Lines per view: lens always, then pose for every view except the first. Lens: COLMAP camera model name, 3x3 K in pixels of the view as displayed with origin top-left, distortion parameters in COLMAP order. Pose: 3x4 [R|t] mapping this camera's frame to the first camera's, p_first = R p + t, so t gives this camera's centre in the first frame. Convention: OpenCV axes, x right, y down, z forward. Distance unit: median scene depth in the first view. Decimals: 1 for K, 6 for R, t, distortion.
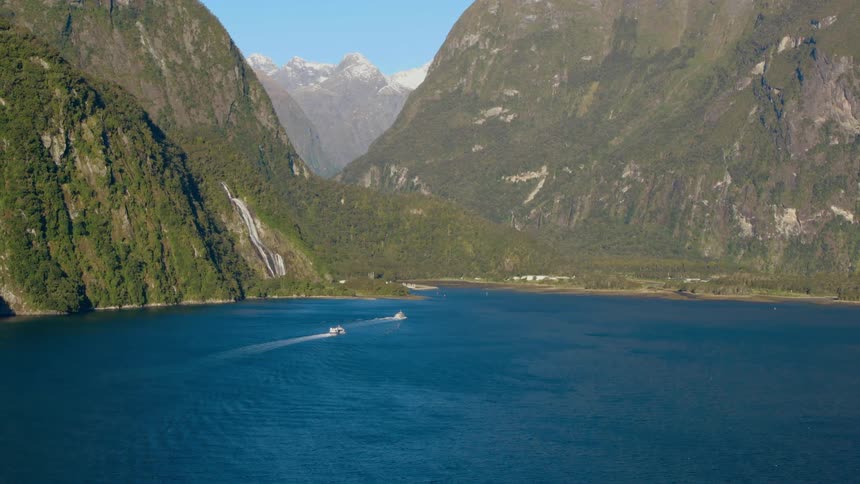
lens RADIAL K [[1364.3, 0, 430.0], [0, 1364.3, 241.9], [0, 0, 1]] dist [-0.056010, 0.000000]
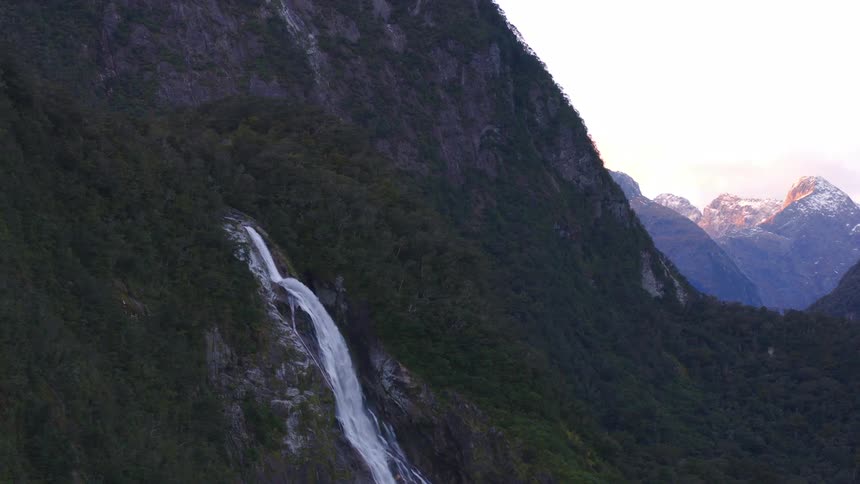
lens RADIAL K [[1846.0, 0, 427.2], [0, 1846.0, 240.7], [0, 0, 1]] dist [-0.004516, 0.000000]
pose [[0.962775, -0.072609, -0.260371, -0.017917], [0.039552, 0.990721, -0.130028, 0.005372], [0.267396, 0.114889, 0.956713, 0.470025]]
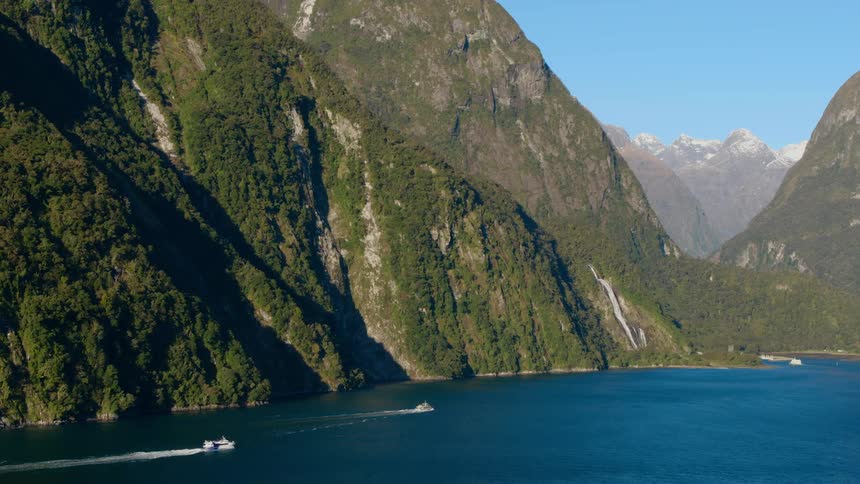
lens RADIAL K [[1364.3, 0, 431.0], [0, 1364.3, 238.7], [0, 0, 1]] dist [-0.056010, 0.000000]
pose [[0.959048, -0.026753, -0.281978, 0.027577], [0.009984, 0.998104, -0.060738, 0.001220], [0.283068, 0.055435, 0.957496, -0.077991]]
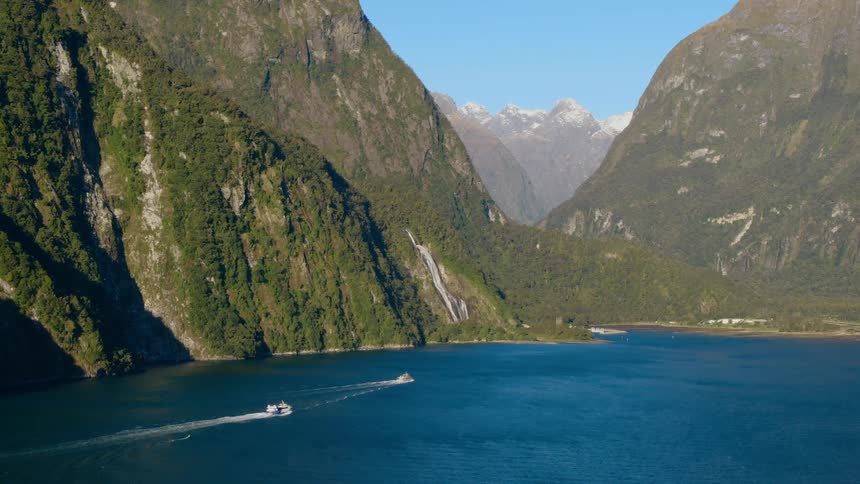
lens RADIAL K [[1364.3, 0, 428.1], [0, 1364.3, 239.7], [0, 0, 1]] dist [-0.056010, 0.000000]
pose [[0.986656, -0.017763, -0.161848, 0.019614], [0.012018, 0.999265, -0.036406, 0.000864], [0.162376, 0.033976, 0.986144, -0.000269]]
